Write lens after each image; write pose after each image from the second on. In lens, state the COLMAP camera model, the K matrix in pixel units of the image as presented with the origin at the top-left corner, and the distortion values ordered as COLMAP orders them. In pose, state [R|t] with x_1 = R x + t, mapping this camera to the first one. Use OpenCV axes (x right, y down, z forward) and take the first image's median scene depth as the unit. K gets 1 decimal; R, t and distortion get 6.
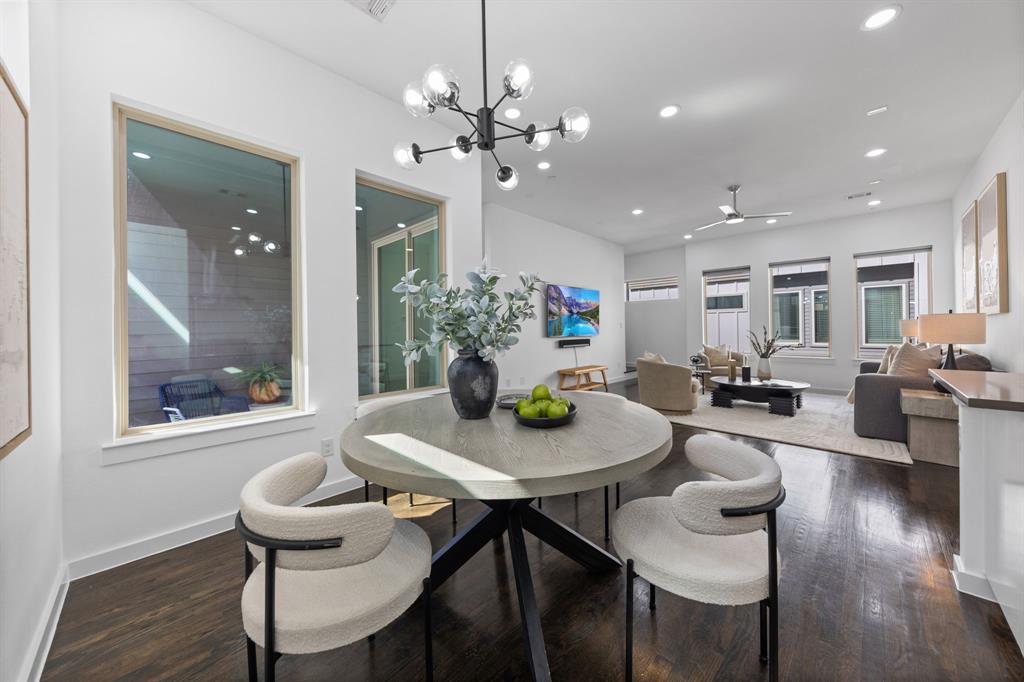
lens RADIAL K [[362.9, 0, 508.1], [0, 362.9, 330.0], [0, 0, 1]] dist [-0.000736, -0.000059]
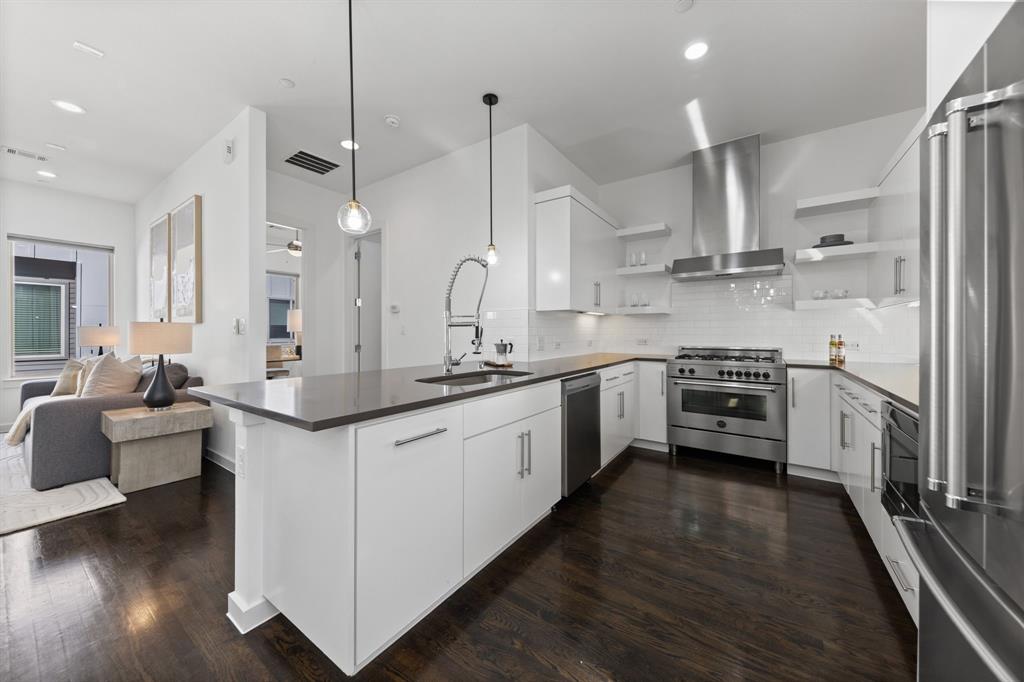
lens RADIAL K [[362.9, 0, 512.8], [0, 362.9, 331.3], [0, 0, 1]] dist [-0.000736, -0.000059]
pose [[-0.182909, 0.013821, 0.983033, 0.106834], [0.001193, 0.999904, -0.013836, -0.006149], [-0.983129, -0.001358, -0.182908, 0.234584]]
